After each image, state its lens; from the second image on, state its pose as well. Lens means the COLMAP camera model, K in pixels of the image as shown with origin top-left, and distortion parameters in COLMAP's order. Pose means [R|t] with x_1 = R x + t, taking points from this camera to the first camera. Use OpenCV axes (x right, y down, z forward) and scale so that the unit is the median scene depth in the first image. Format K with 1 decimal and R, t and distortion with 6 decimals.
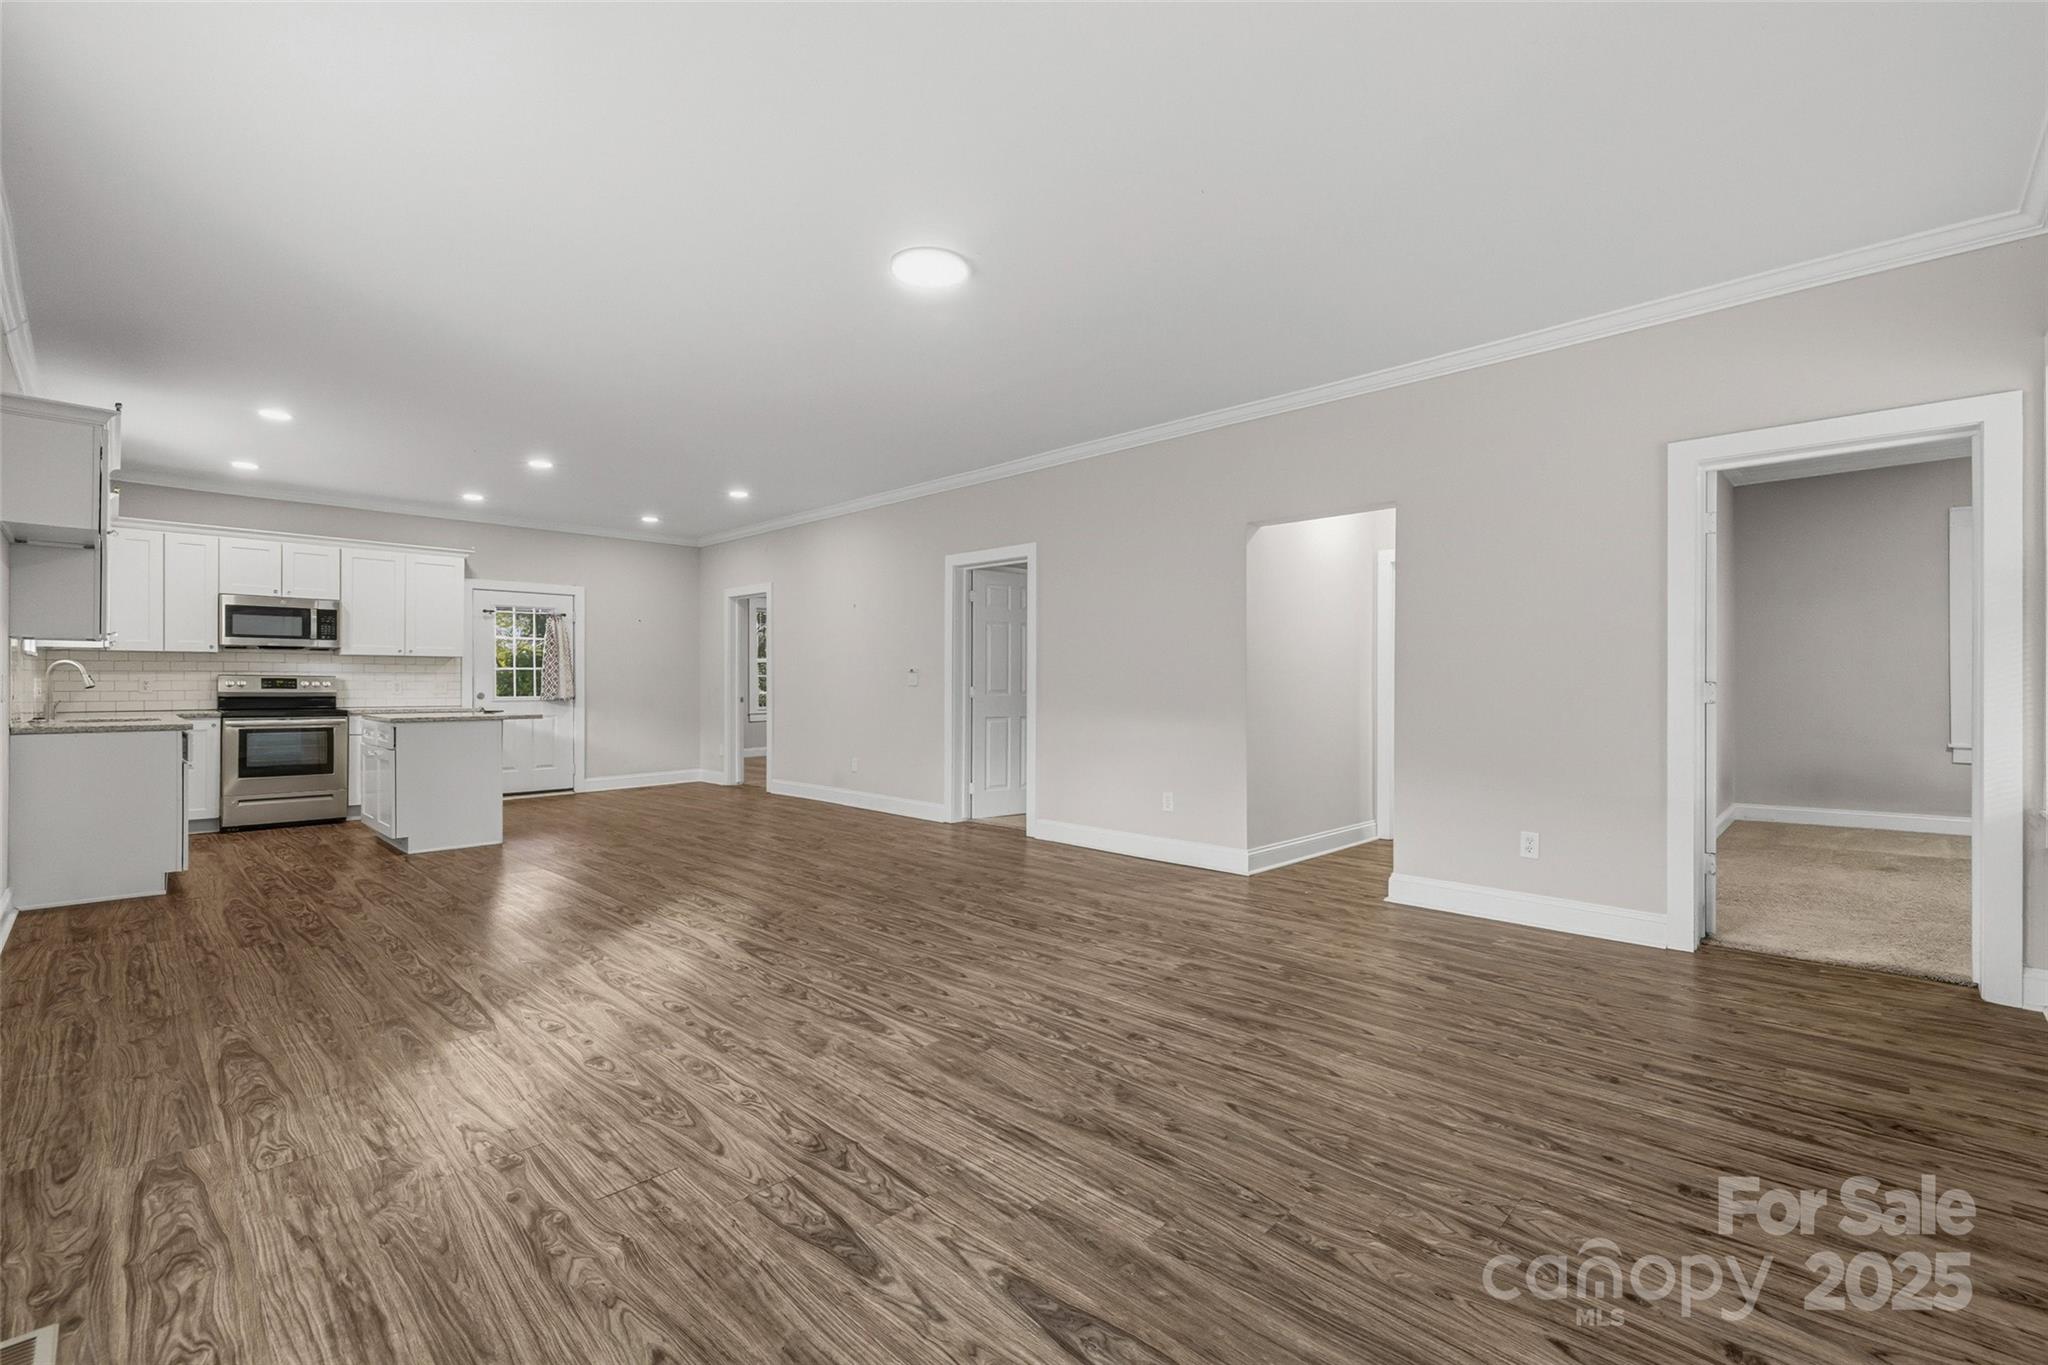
lens RADIAL K [[866.9, 0, 1042.4], [0, 866.9, 669.1], [0, 0, 1]] dist [-0.003470, 0.001387]
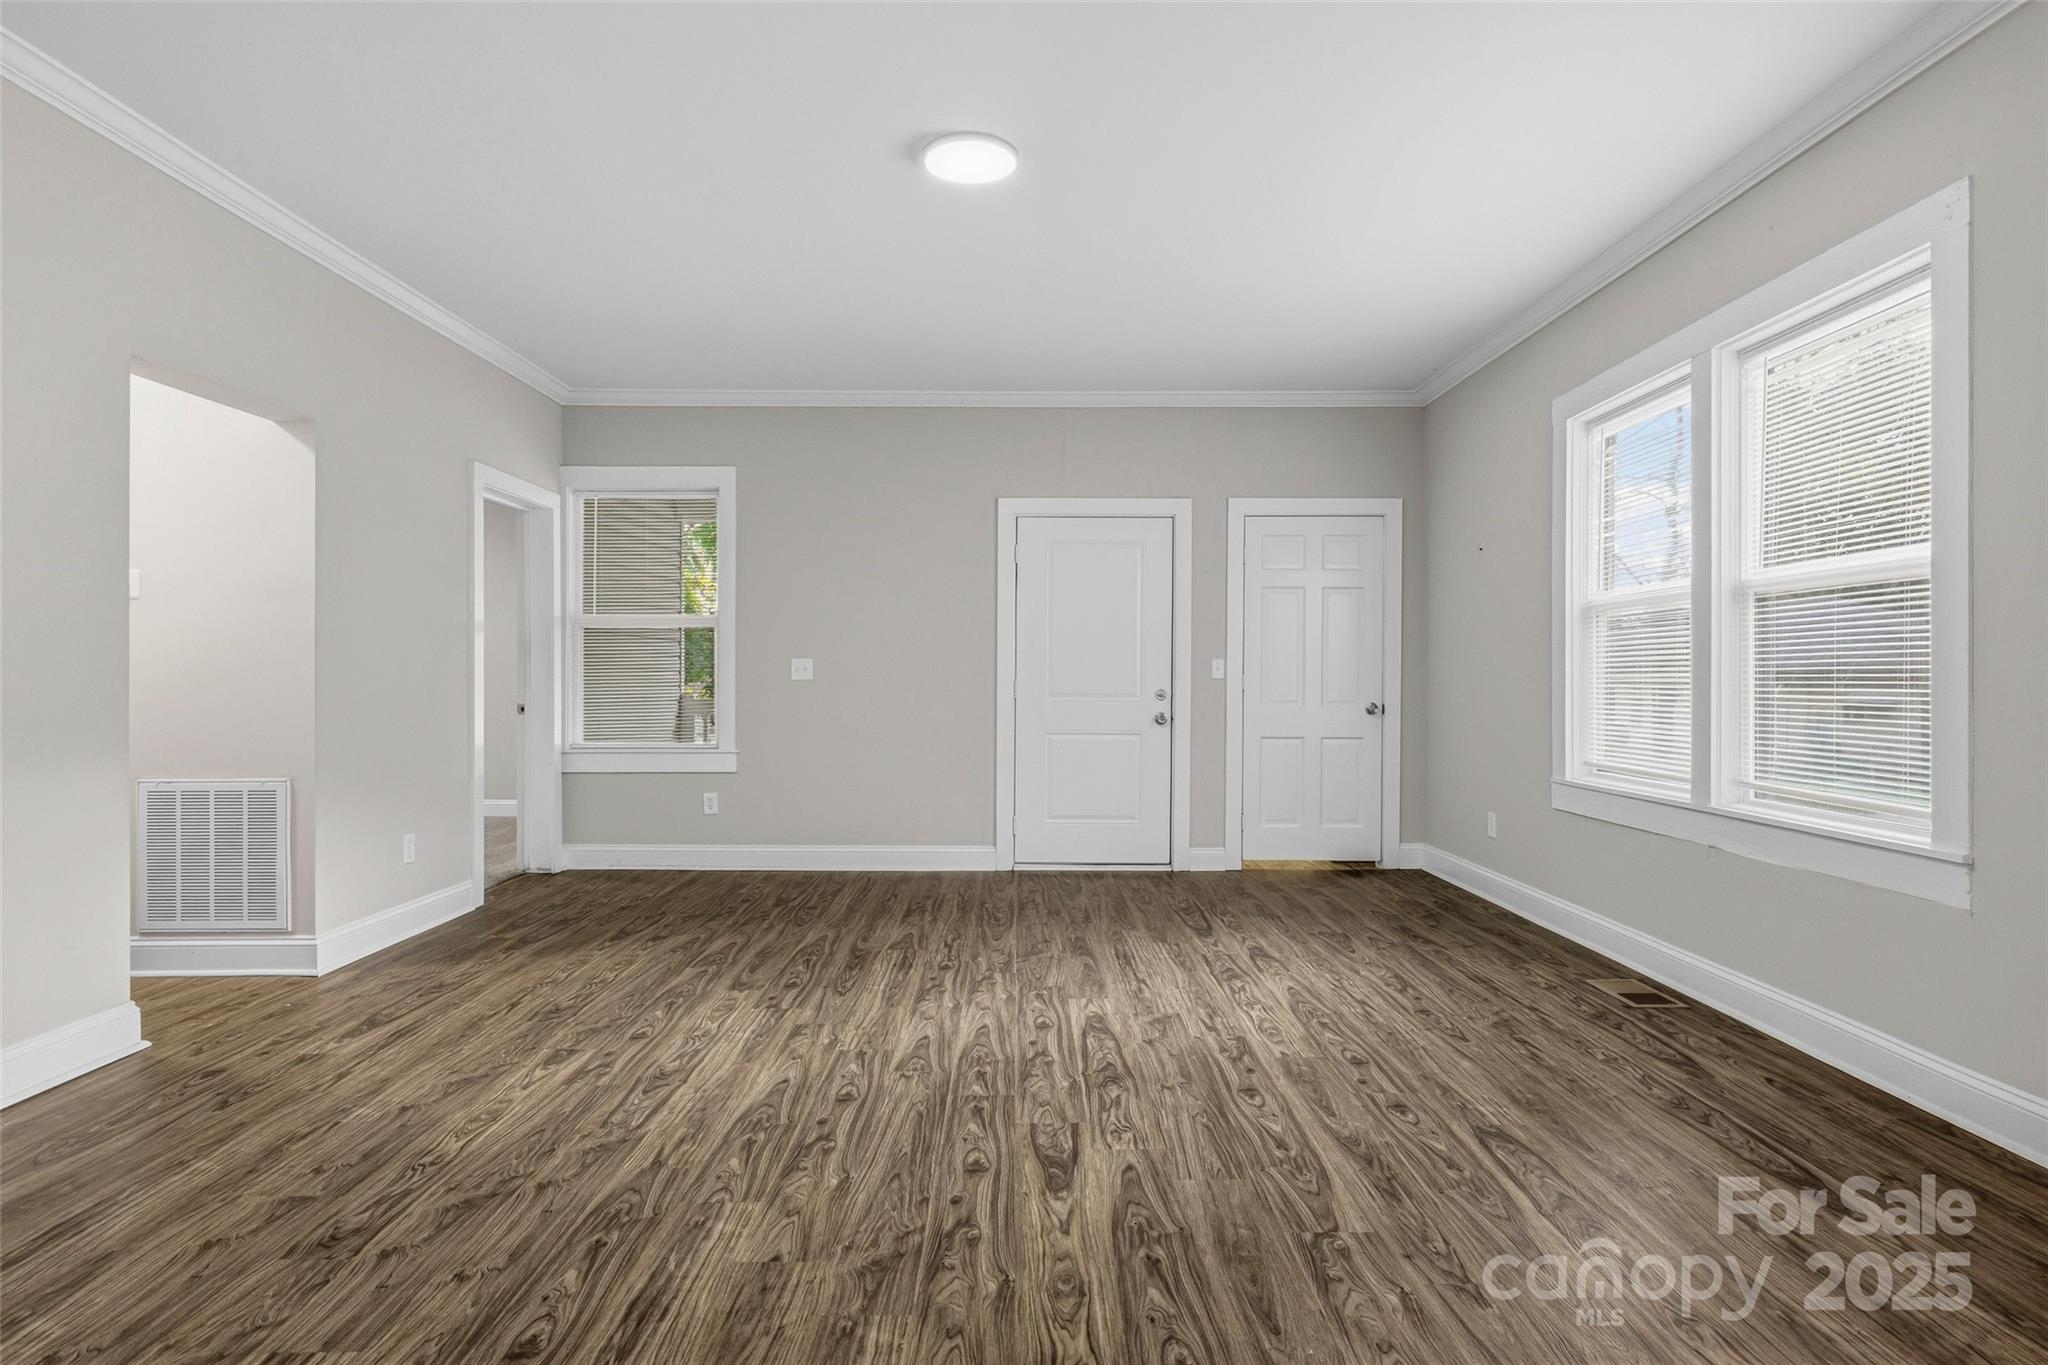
lens RADIAL K [[1112.9, 0, 1018.2], [0, 1112.9, 683.2], [0, 0, 1]] dist [-0.003226, 0.001581]
pose [[-0.677601, -0.006988, 0.735396, -1.013334], [-0.013354, 0.999907, -0.002803, 0.034632], [-0.735308, -0.011720, -0.677632, 1.842235]]
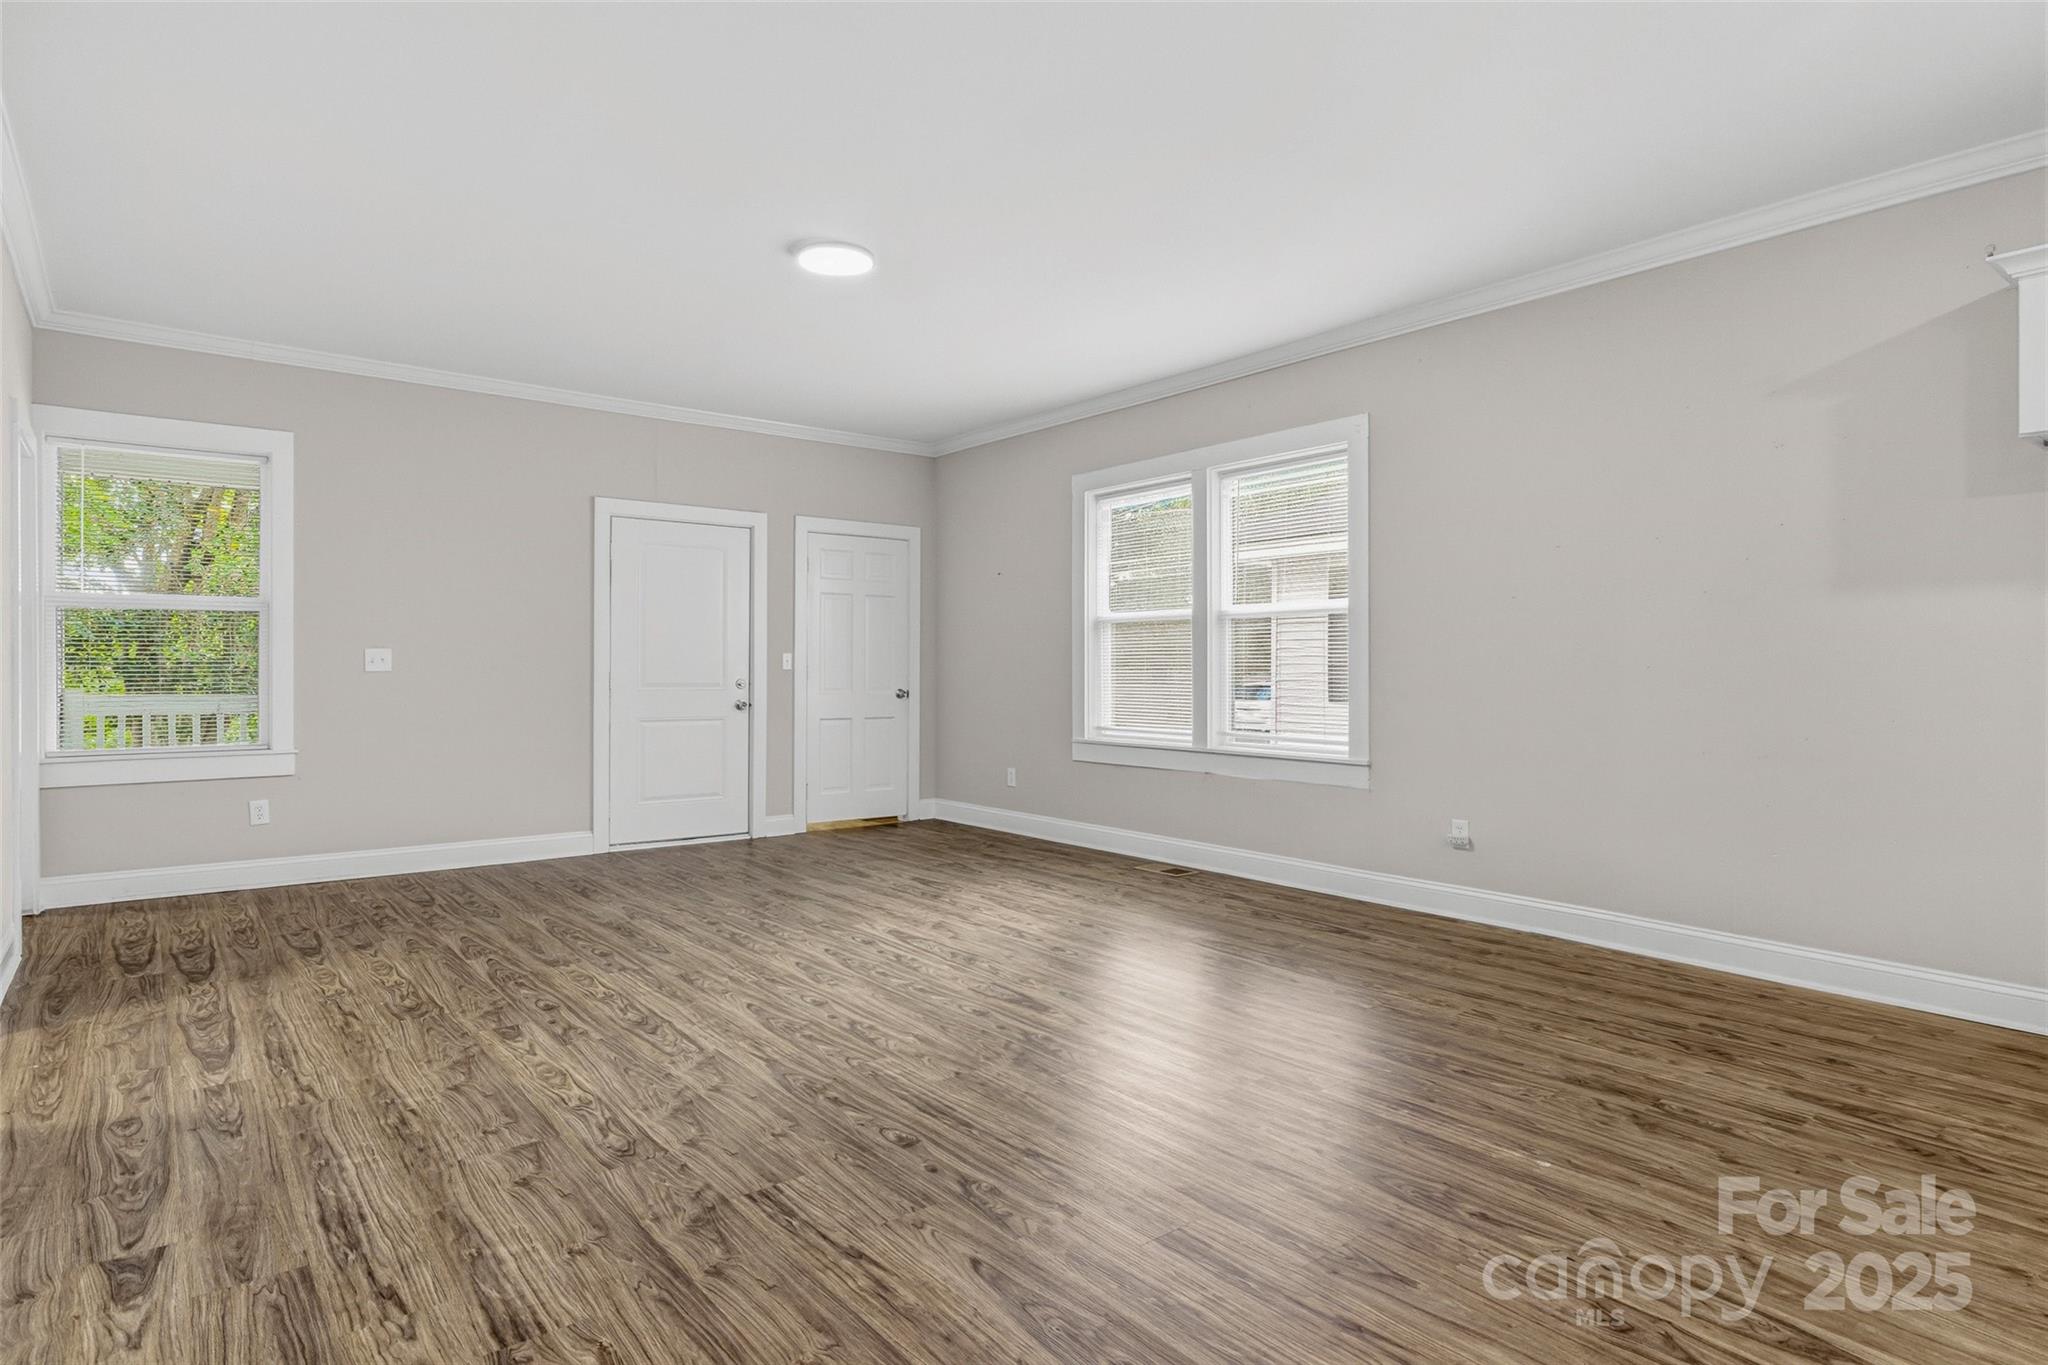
lens RADIAL K [[1112.9, 0, 1013.0], [0, 1112.9, 660.0], [0, 0, 1]] dist [-0.003226, 0.001581]
pose [[-0.986707, -0.002452, 0.162492, -0.603169], [-0.005694, 0.999794, -0.019488, 0.039114], [-0.162411, -0.020154, -0.986517, 2.490962]]
